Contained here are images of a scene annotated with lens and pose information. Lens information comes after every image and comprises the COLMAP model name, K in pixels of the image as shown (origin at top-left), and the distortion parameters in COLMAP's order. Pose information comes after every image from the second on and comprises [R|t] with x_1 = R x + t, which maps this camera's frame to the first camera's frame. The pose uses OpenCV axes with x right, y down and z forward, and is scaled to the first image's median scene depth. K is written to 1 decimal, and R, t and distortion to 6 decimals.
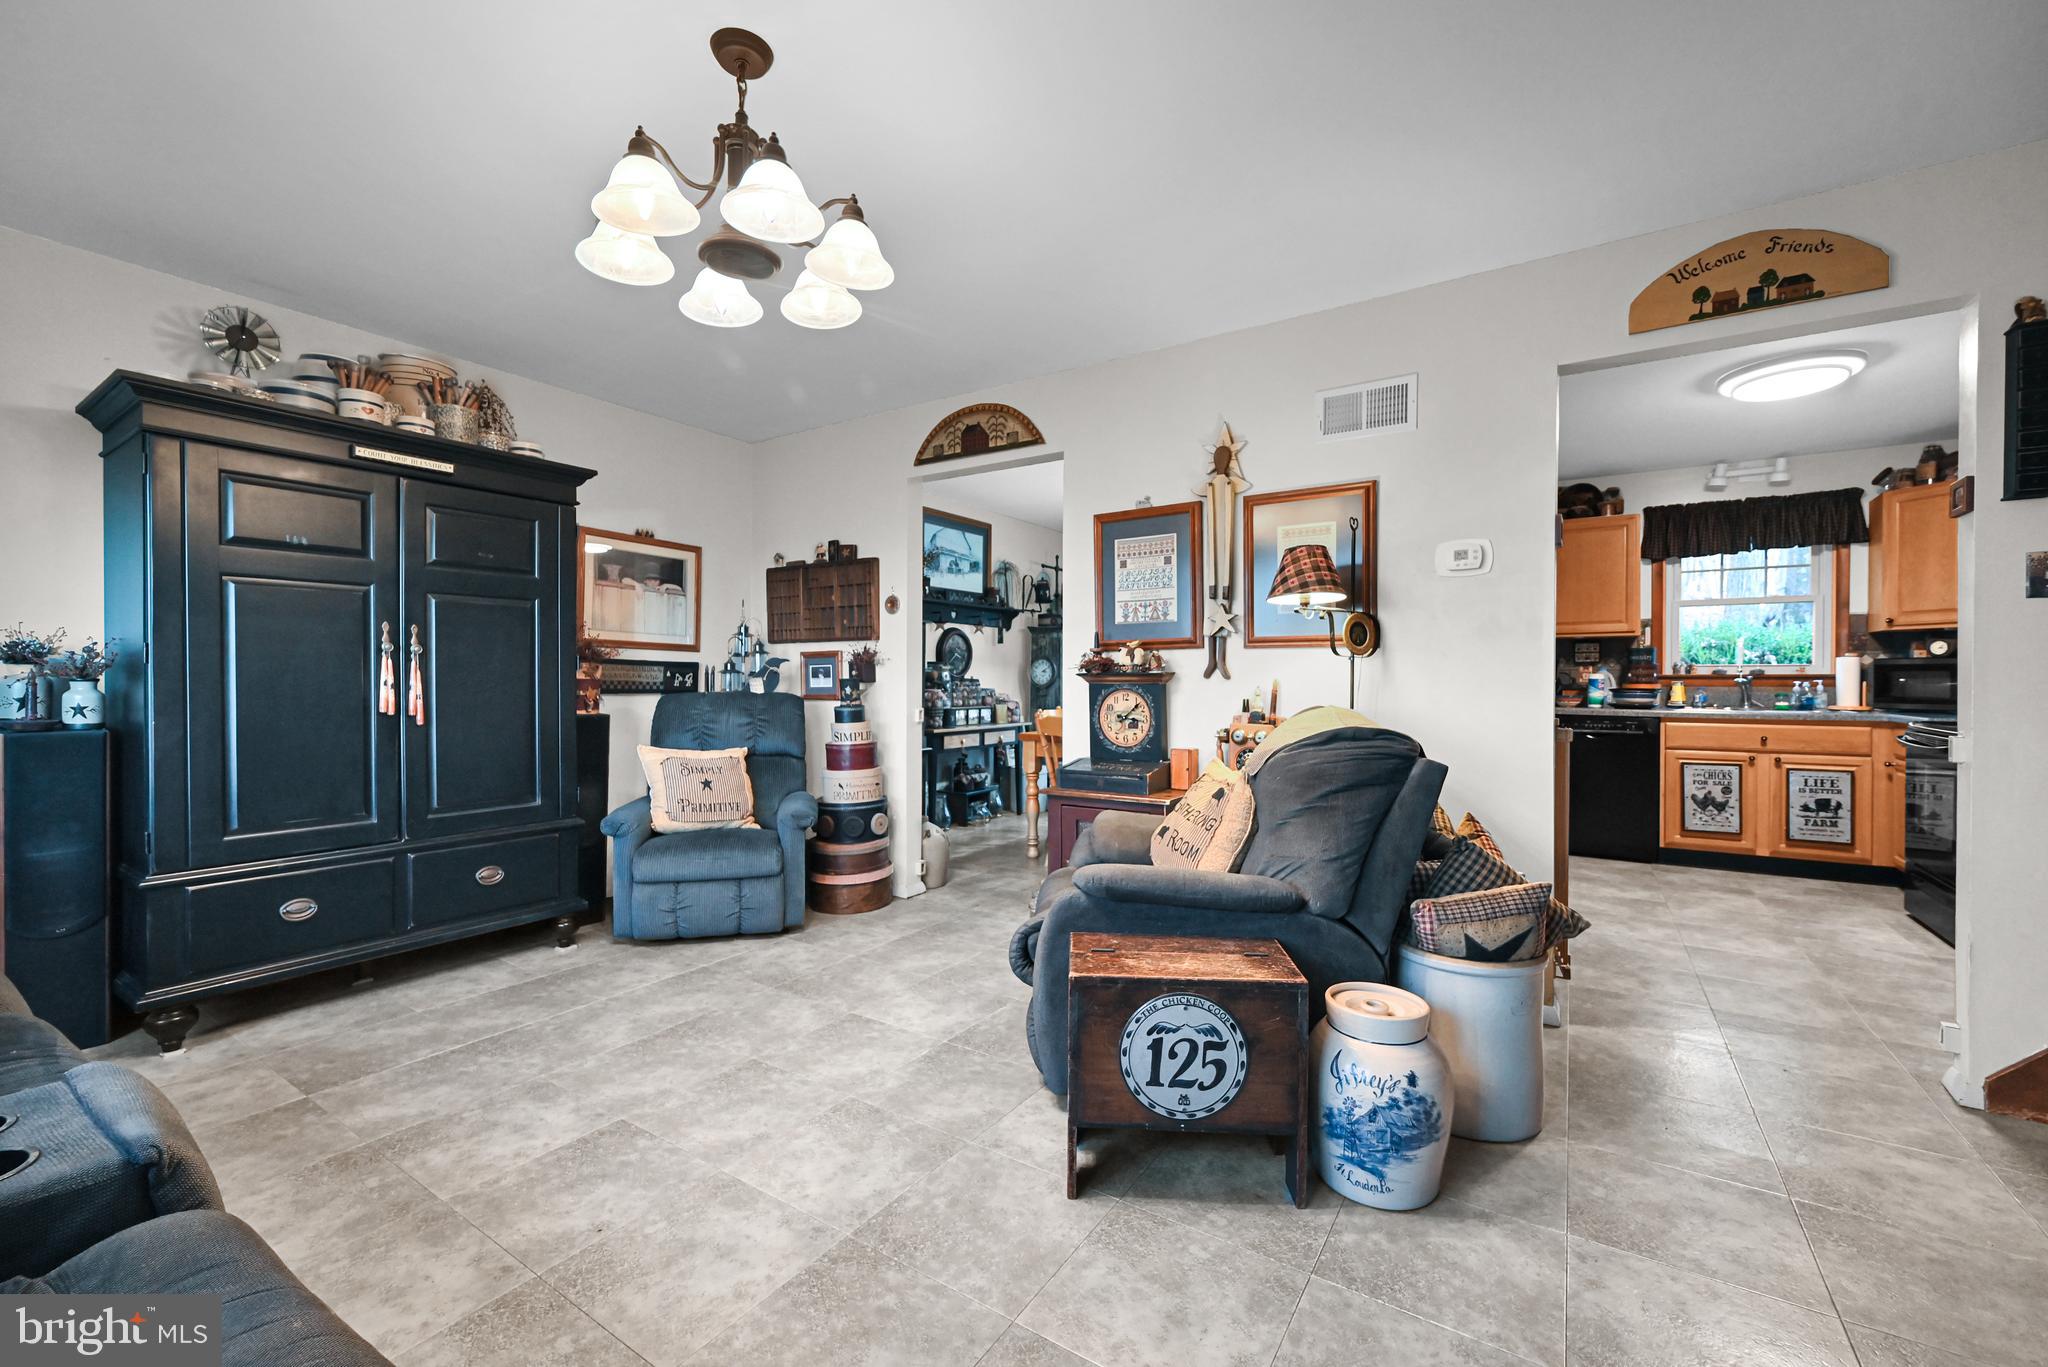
lens RADIAL K [[837.7, 0, 1011.6], [0, 837.7, 681.7], [0, 0, 1]] dist [-0.002424, 0.000091]
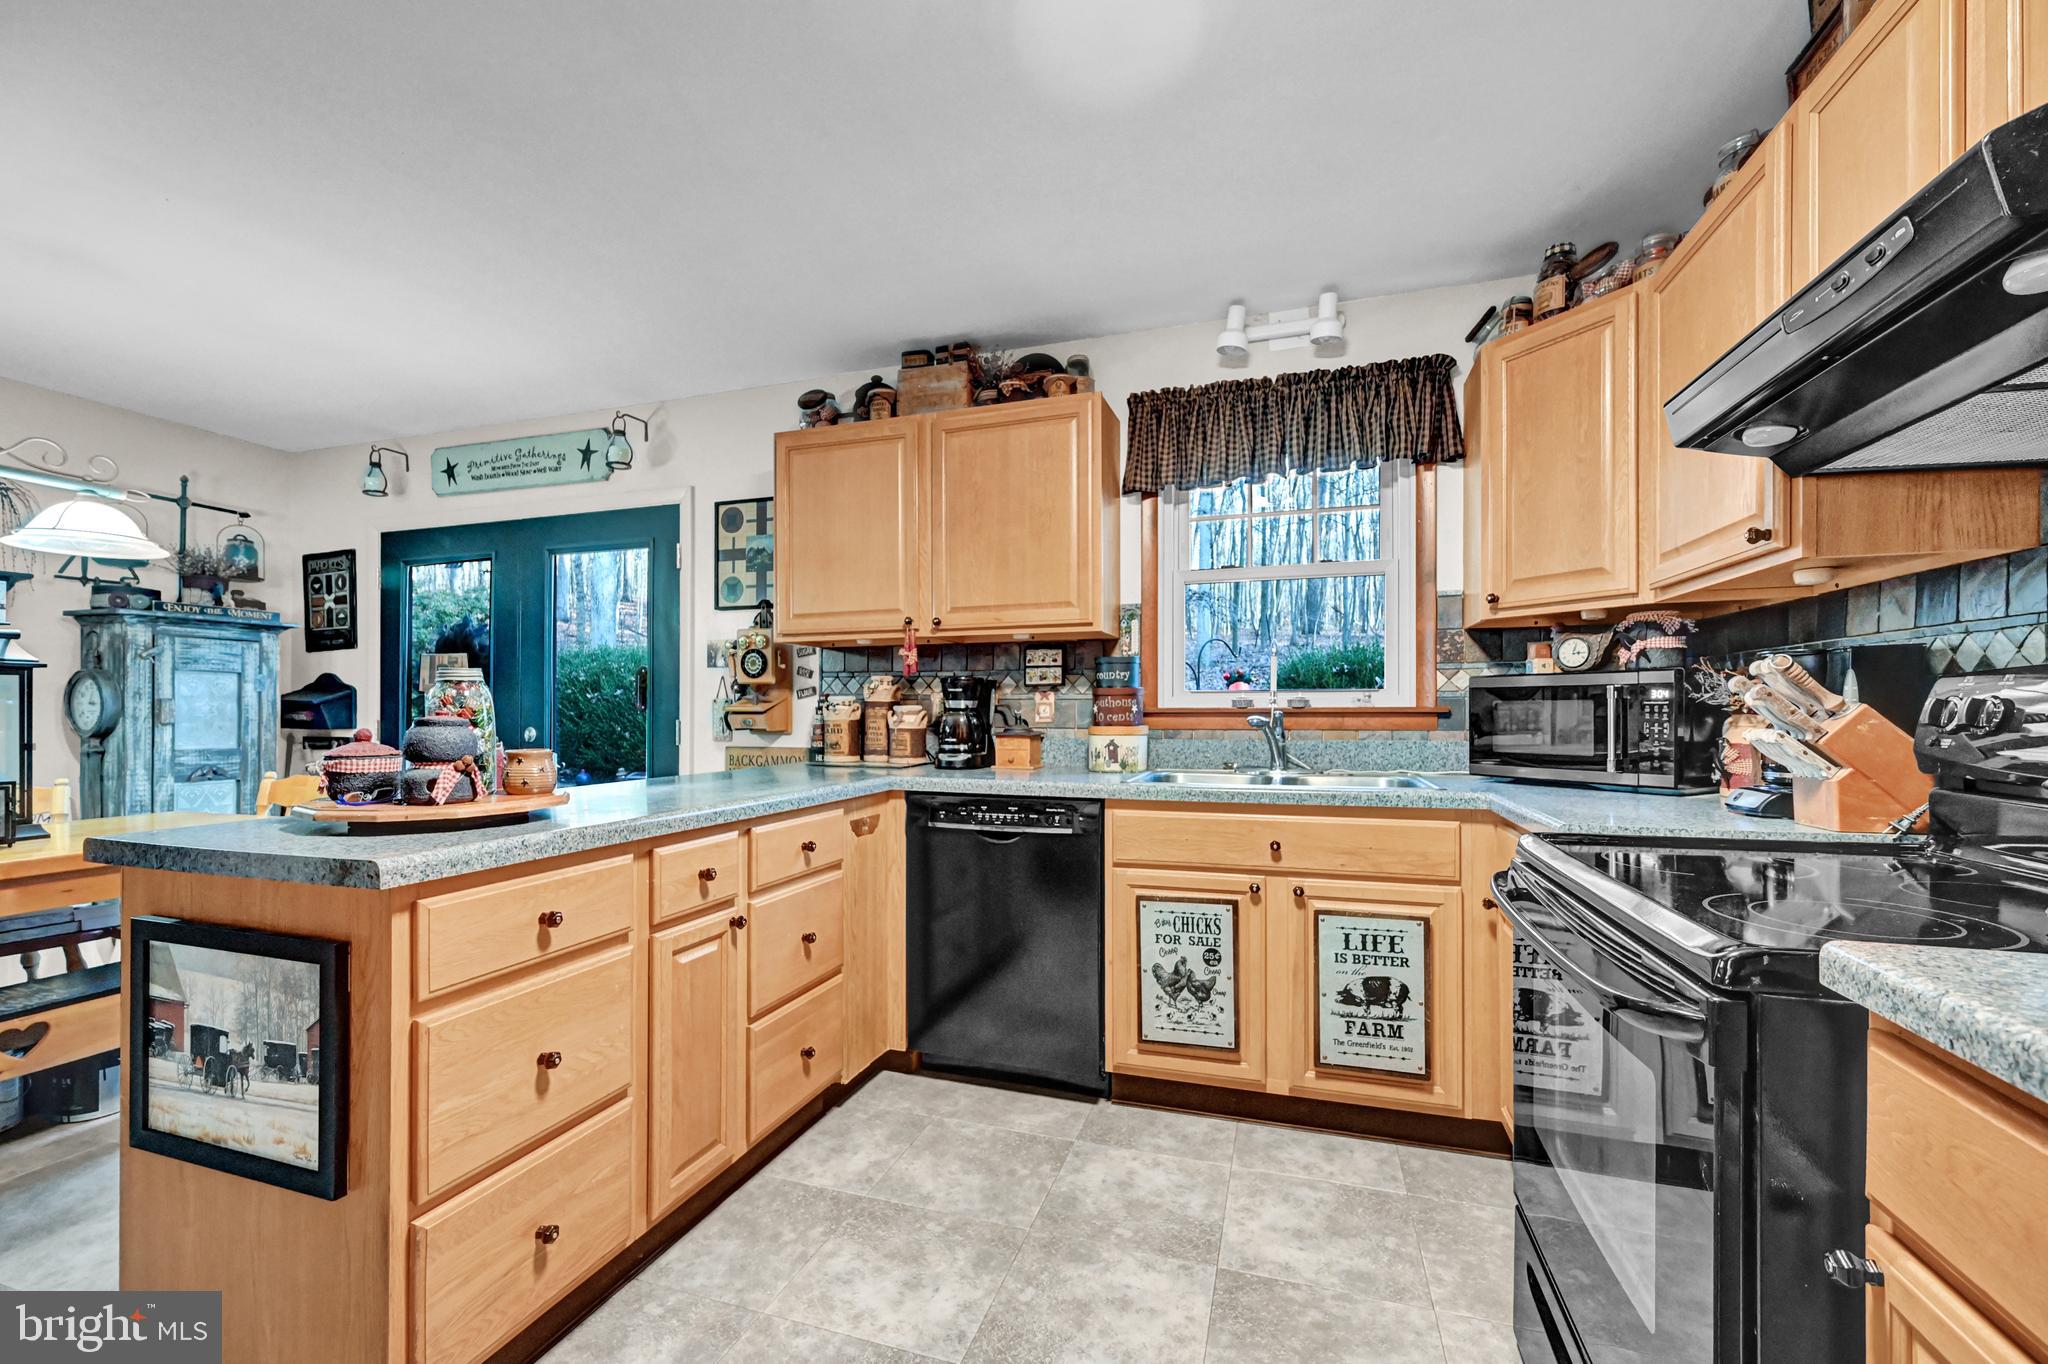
lens RADIAL K [[837.7, 0, 1022.3], [0, 837.7, 710.7], [0, 0, 1]] dist [-0.002424, 0.000091]
pose [[0.962461, -0.005376, 0.271366, 0.672775], [0.006406, 0.999975, -0.002909, -0.006496], [-0.271344, 0.004538, 0.962472, 0.621646]]
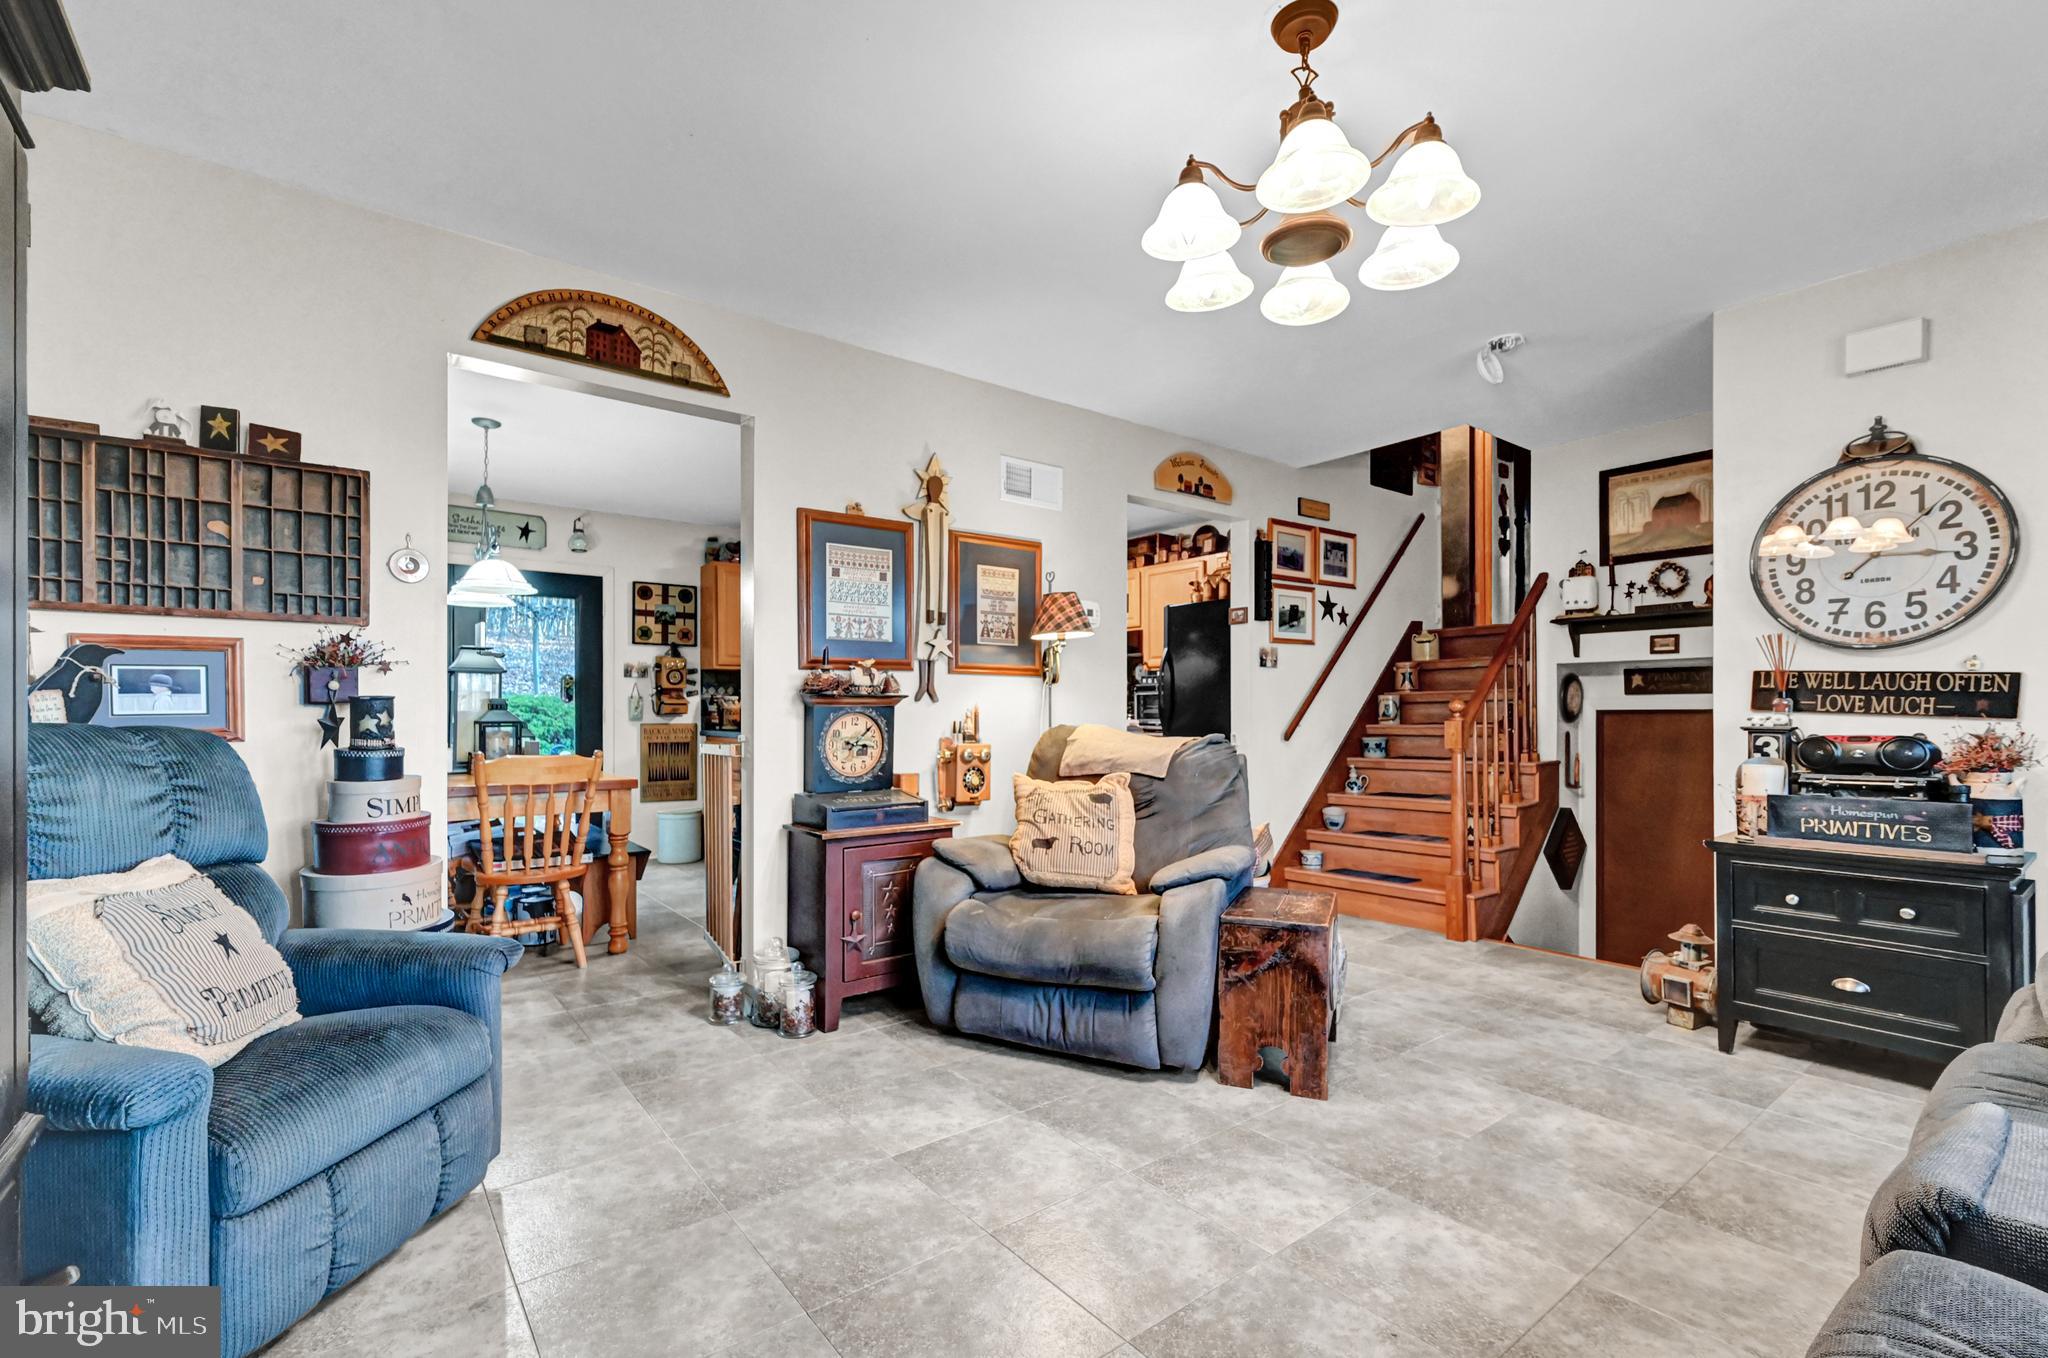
lens RADIAL K [[894.0, 0, 1036.1], [0, 894.0, 708.1], [0, 0, 1]] dist [-0.002932, -0.000062]
pose [[0.308382, 0.004173, 0.951253, -0.553716], [0.003566, 0.999978, -0.005542, 0.007842], [-0.951256, 0.005101, 0.308361, 0.399899]]
